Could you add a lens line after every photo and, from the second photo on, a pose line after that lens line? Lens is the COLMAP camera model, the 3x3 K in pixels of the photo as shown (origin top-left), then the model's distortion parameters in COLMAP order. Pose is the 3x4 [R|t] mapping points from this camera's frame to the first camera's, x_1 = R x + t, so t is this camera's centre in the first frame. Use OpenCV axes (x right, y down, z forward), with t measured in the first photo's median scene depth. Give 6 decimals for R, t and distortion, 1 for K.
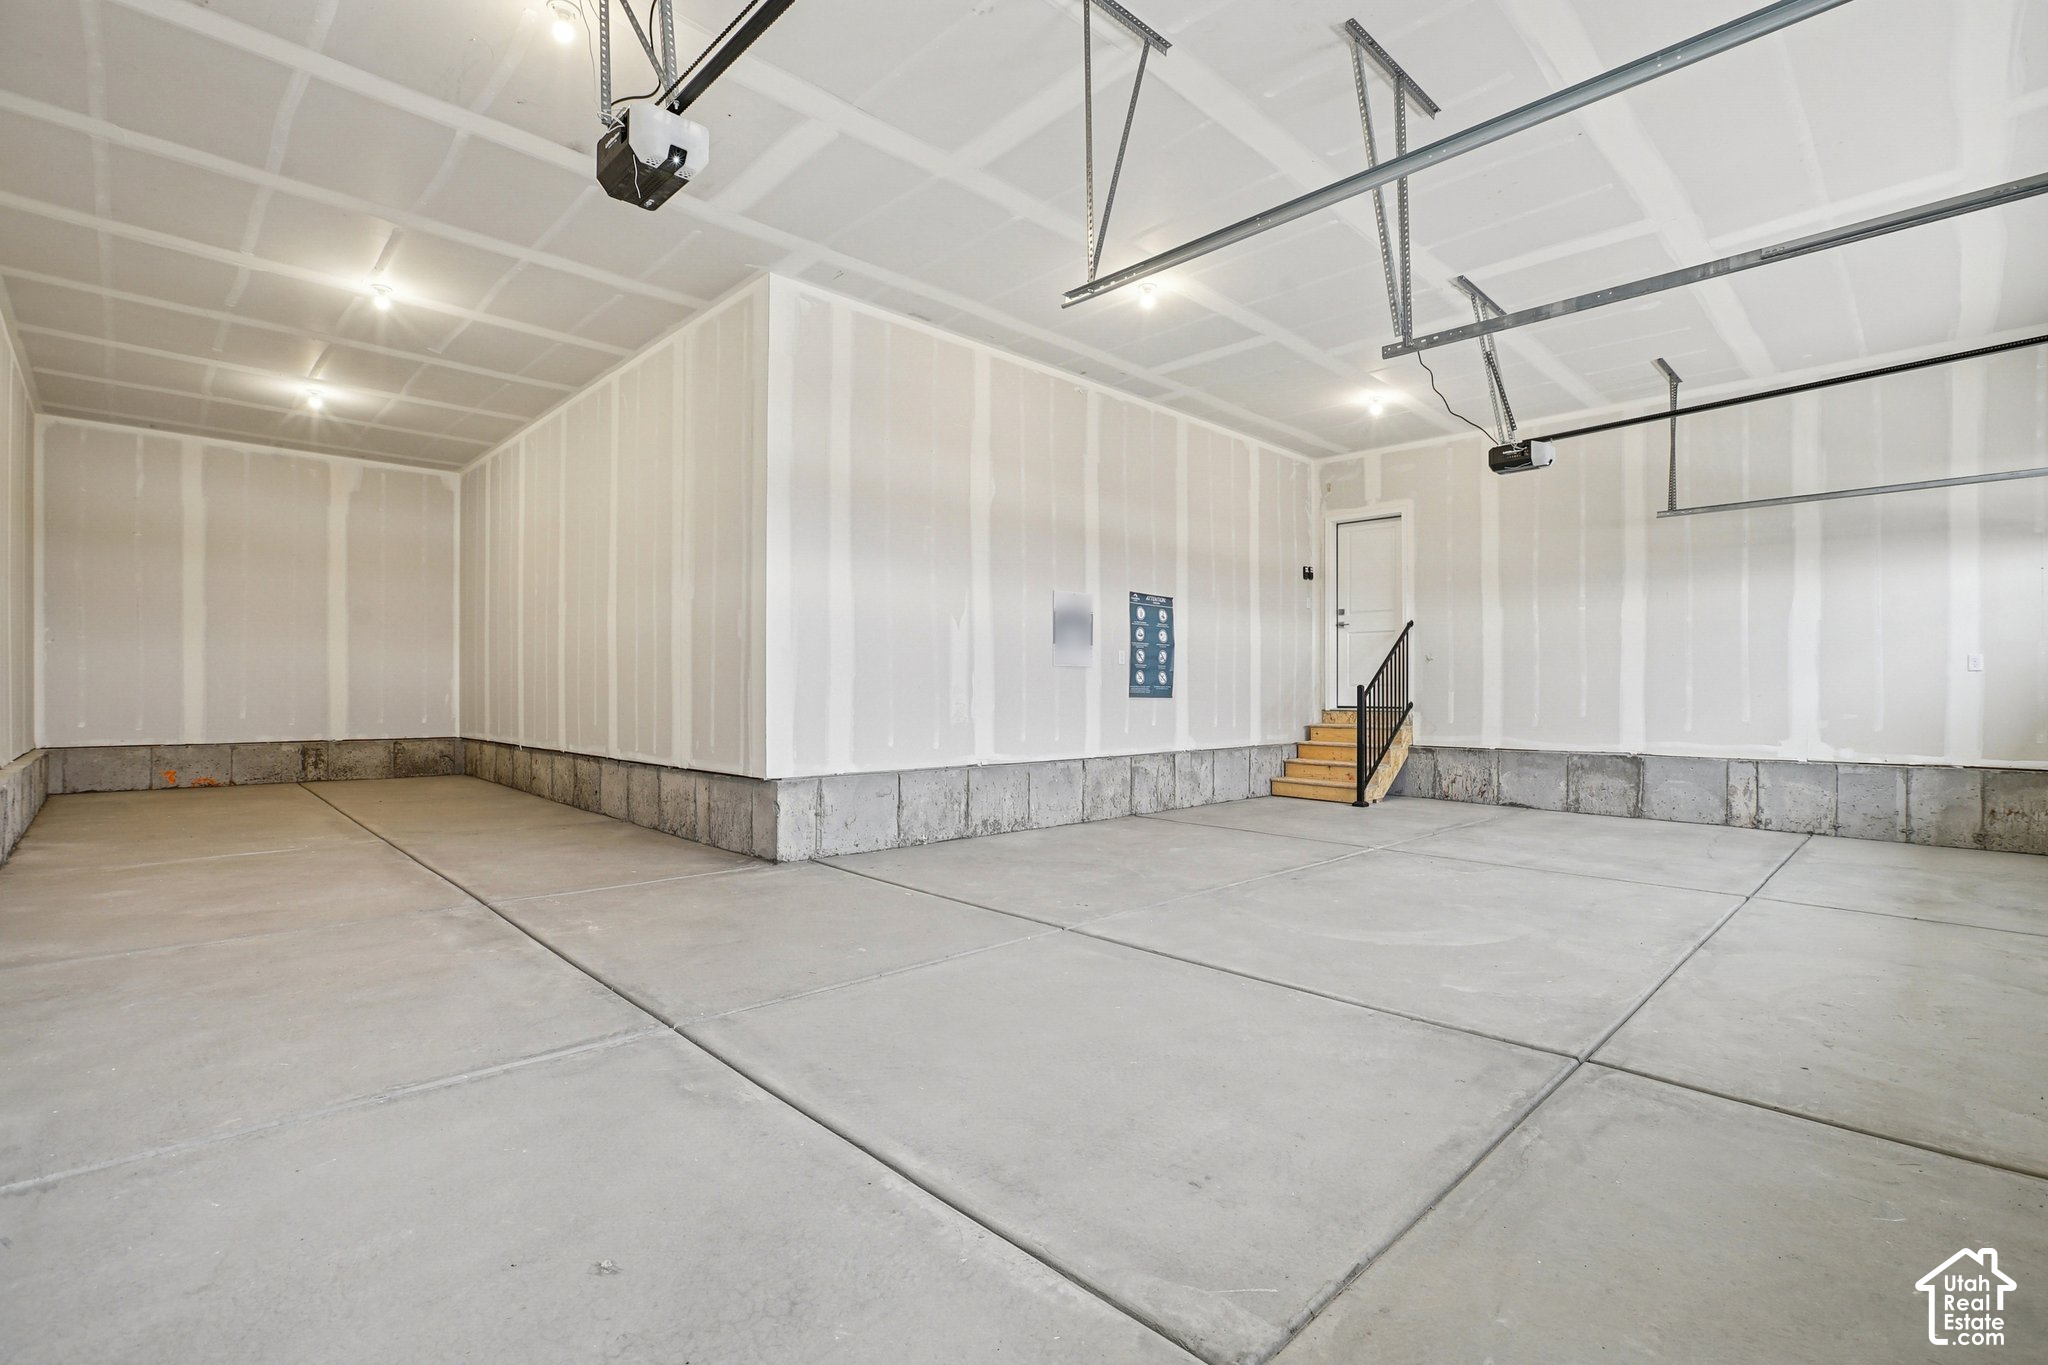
lens RADIAL K [[945.5, 0, 1041.2], [0, 945.5, 691.7], [0, 0, 1]] dist [-0.045674, 0.011074]
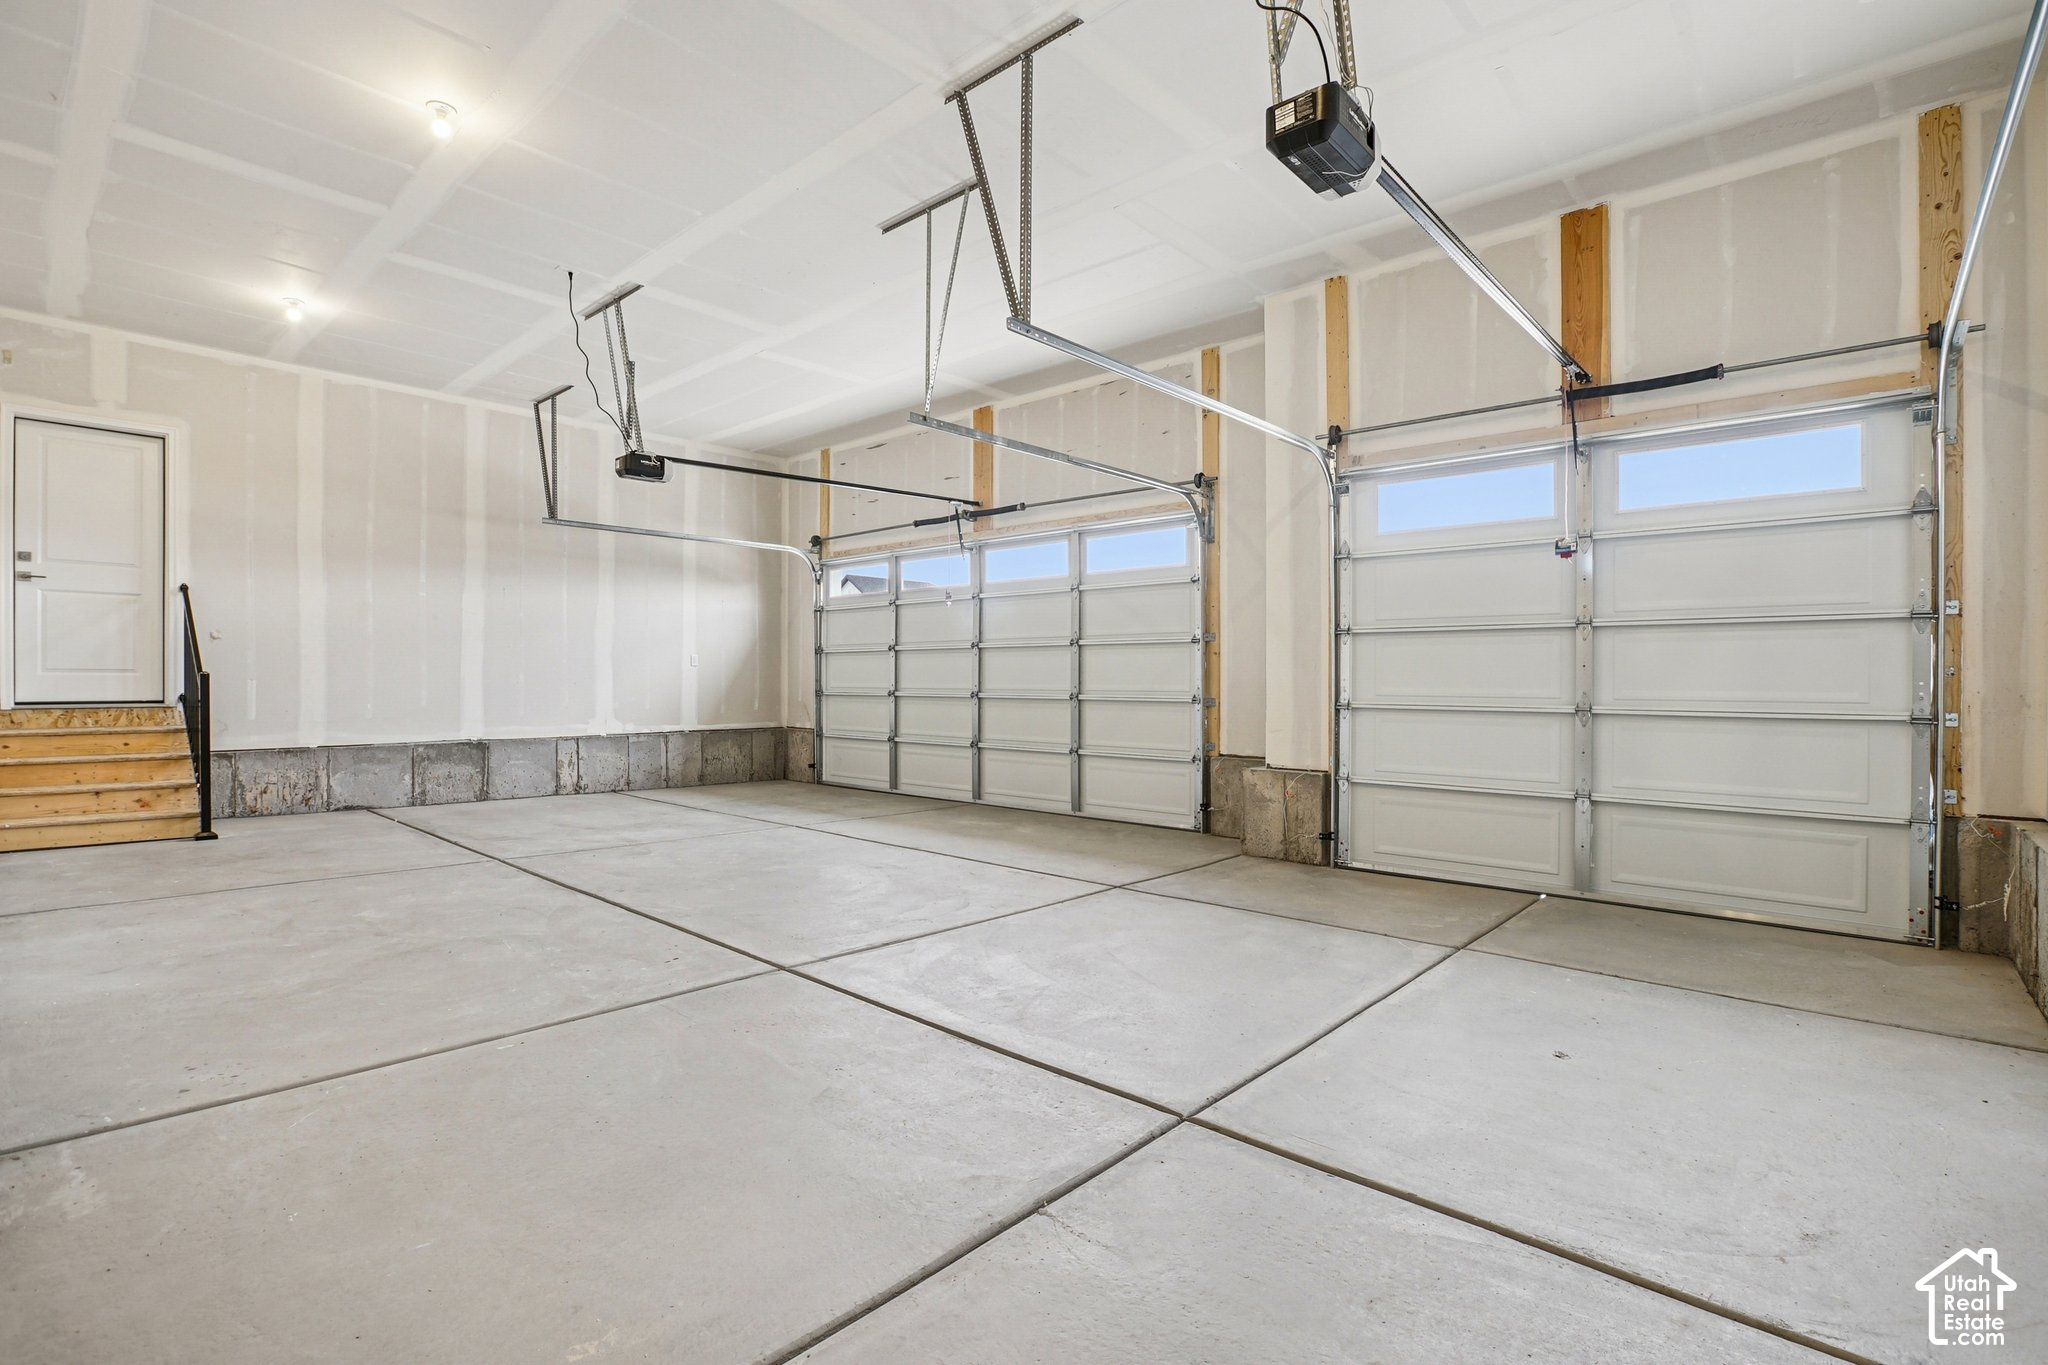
lens RADIAL K [[945.5, 0, 1040.9], [0, 945.5, 680.9], [0, 0, 1]] dist [-0.045674, 0.011074]
pose [[-0.060788, -0.005241, 0.998137, -0.441756], [-0.004520, 0.999977, 0.004976, -0.007049], [-0.998140, -0.004209, -0.060810, 0.437634]]
